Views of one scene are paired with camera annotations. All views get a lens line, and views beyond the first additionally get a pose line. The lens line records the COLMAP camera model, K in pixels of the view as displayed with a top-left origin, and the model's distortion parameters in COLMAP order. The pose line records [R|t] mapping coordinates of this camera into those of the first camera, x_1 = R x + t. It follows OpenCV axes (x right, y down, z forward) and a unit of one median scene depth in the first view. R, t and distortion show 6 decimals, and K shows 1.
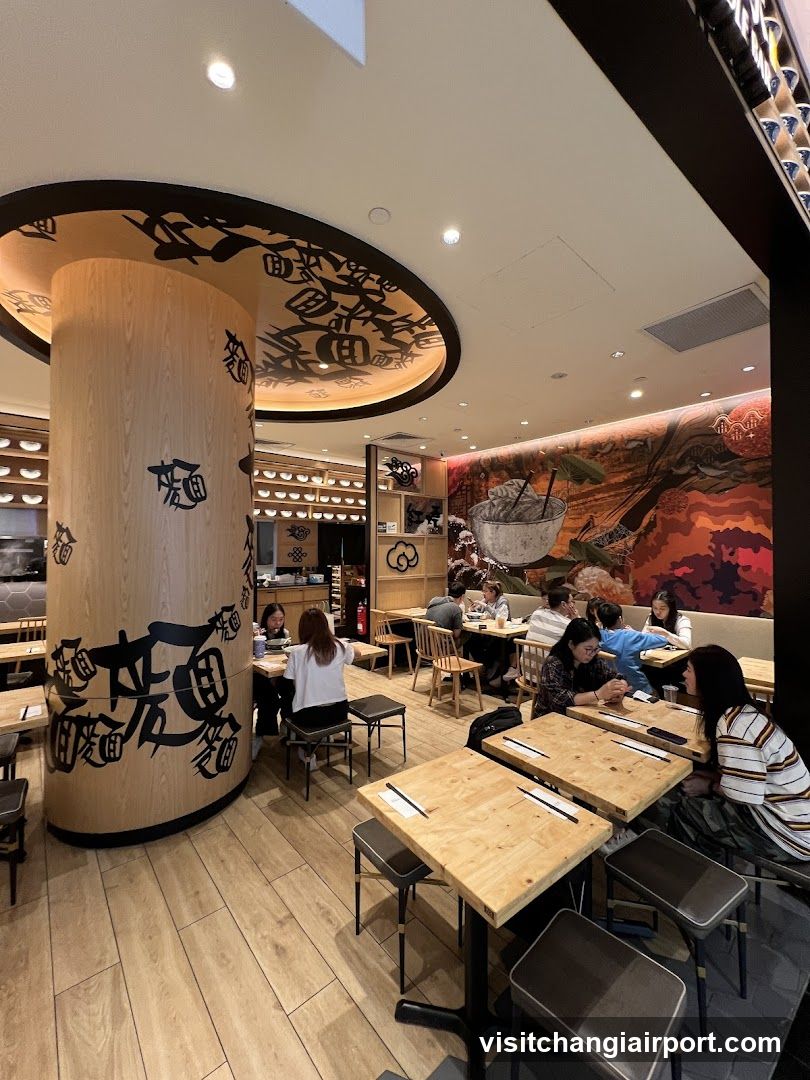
lens RADIAL K [[433.9, 0, 404.2], [0, 433.9, 537.7], [0, 0, 1]] dist [-0.009359, 0.001104]
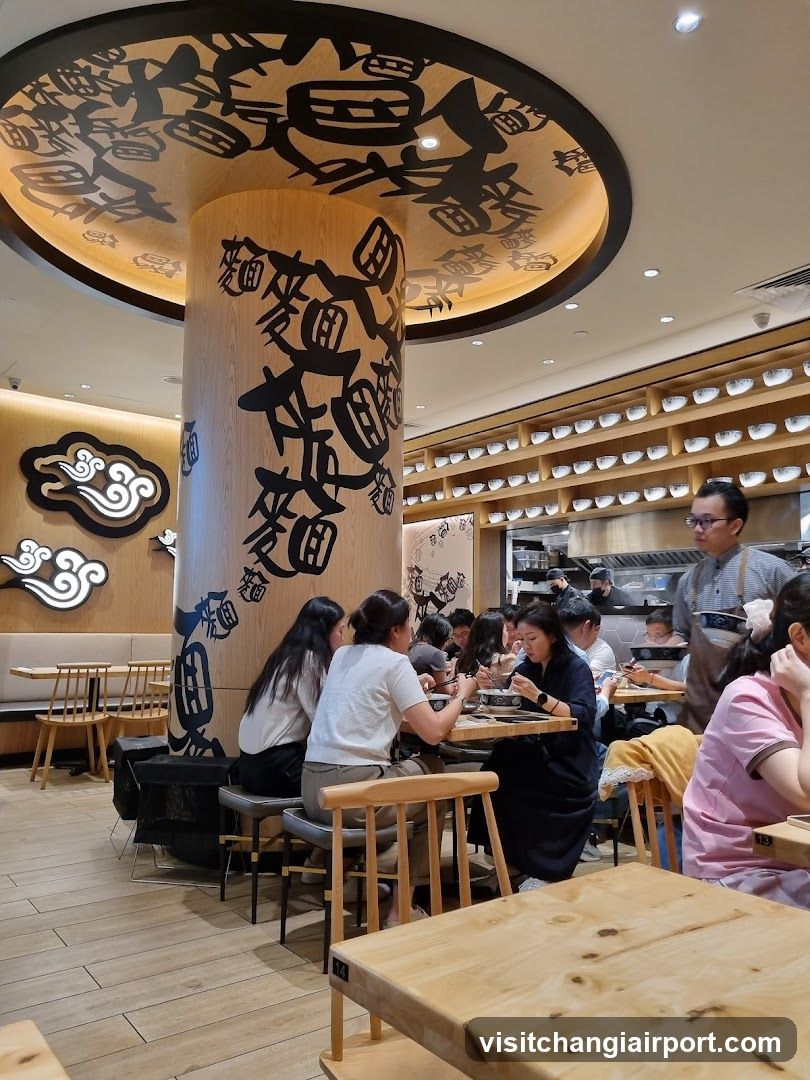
lens RADIAL K [[810.8, 0, 403.8], [0, 810.8, 545.9], [0, 0, 1]] dist [0.031896, -0.001930]
pose [[-0.071283, -0.101962, -0.992231, 0.698683], [0.017409, 0.994483, -0.103444, 0.162974], [0.997304, -0.024648, -0.069115, 1.013589]]
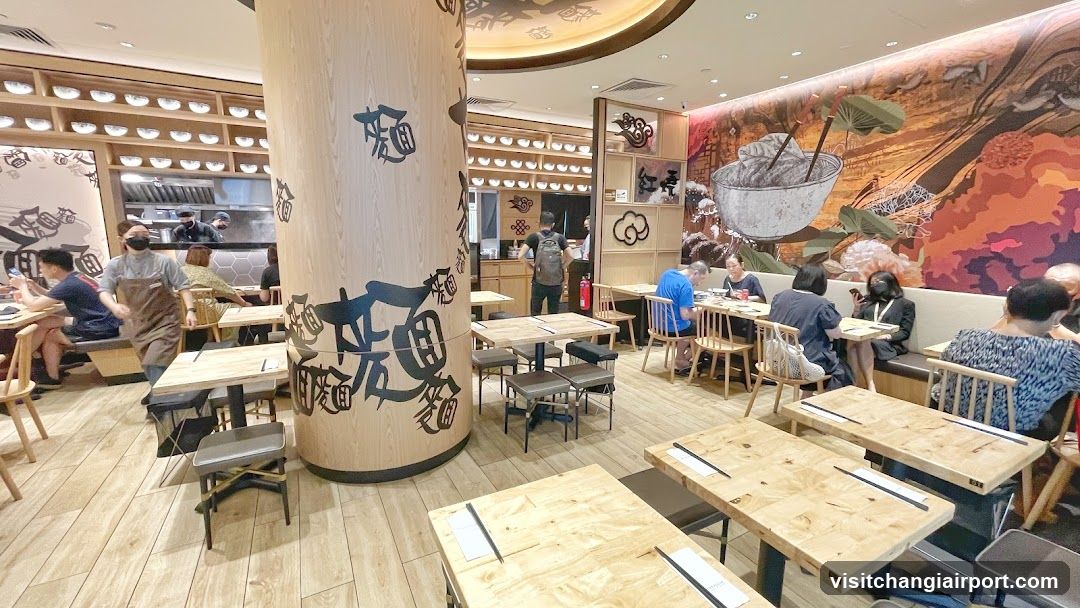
lens RADIAL K [[437.3, 0, 536.1], [0, 437.3, 304.8], [0, 0, 1]] dist [-0.009259, 0.000646]
pose [[0.976986, 0.041544, -0.209218, -0.000506], [-0.000107, 0.980945, 0.194286, 0.034276], [0.213303, -0.189792, 0.958374, 0.073385]]
